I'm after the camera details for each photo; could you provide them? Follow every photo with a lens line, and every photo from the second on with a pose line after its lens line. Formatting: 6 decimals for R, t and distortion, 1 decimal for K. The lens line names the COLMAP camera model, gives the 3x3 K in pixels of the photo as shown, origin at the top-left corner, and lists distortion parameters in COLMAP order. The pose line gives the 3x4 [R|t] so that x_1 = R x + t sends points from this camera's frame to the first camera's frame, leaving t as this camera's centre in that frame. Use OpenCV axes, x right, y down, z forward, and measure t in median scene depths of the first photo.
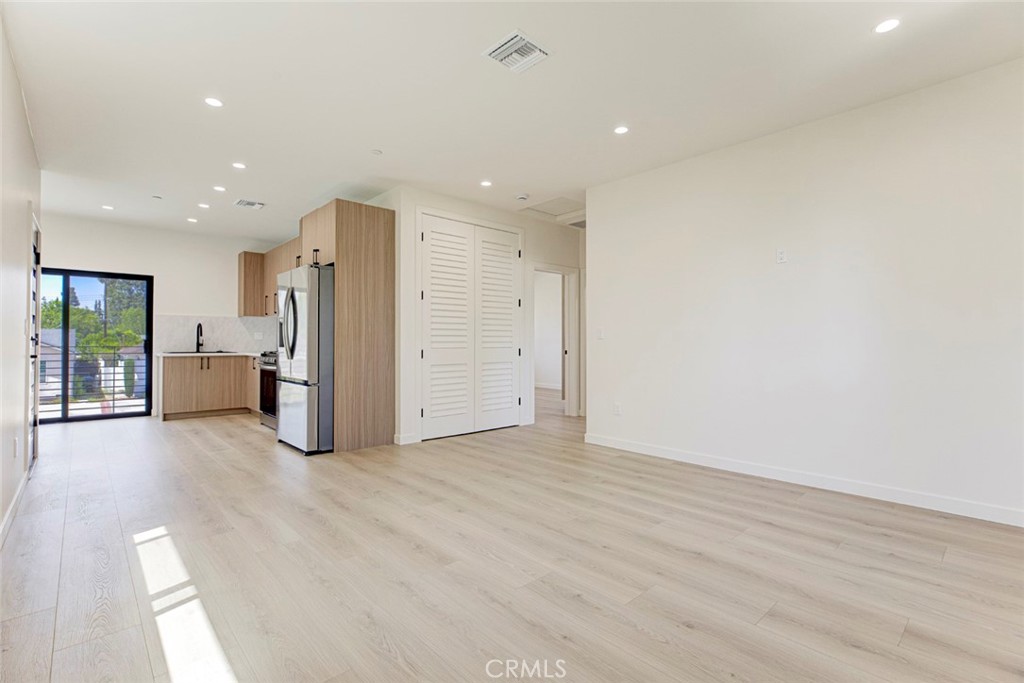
lens RADIAL K [[468.7, 0, 514.8], [0, 468.7, 342.3], [0, 0, 1]] dist [-0.003964, -0.000945]
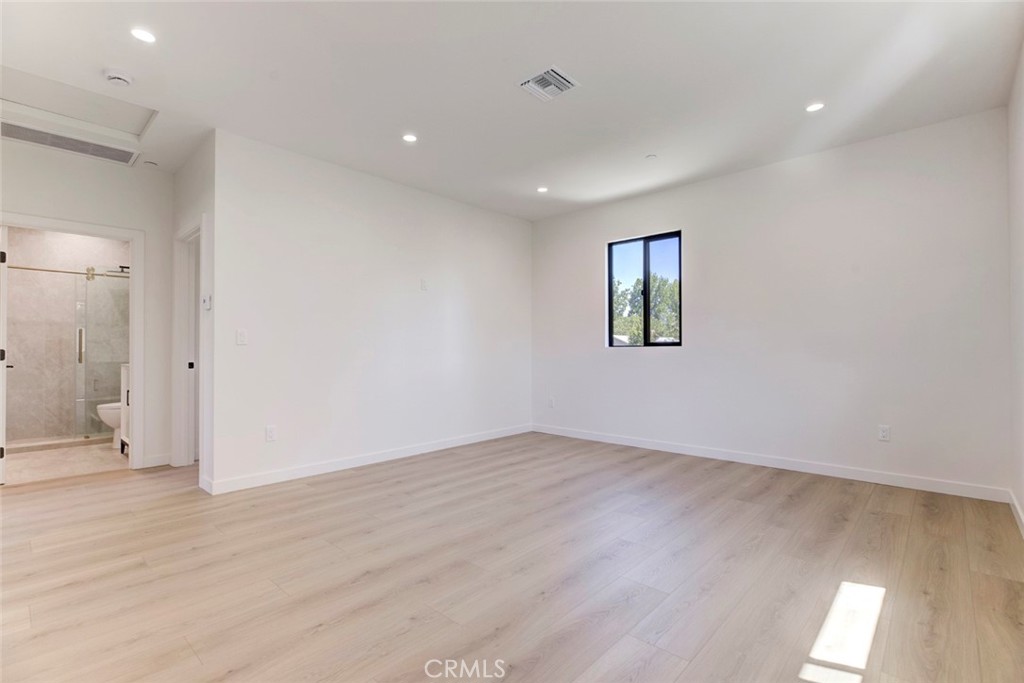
lens RADIAL K [[468.7, 0, 514.7], [0, 468.7, 341.8], [0, 0, 1]] dist [-0.003964, -0.000945]
pose [[-0.078537, 0.016640, 0.996772, -0.940603], [0.002559, 0.999861, -0.016490, 0.002042], [-0.996908, 0.001256, -0.078569, 1.013659]]
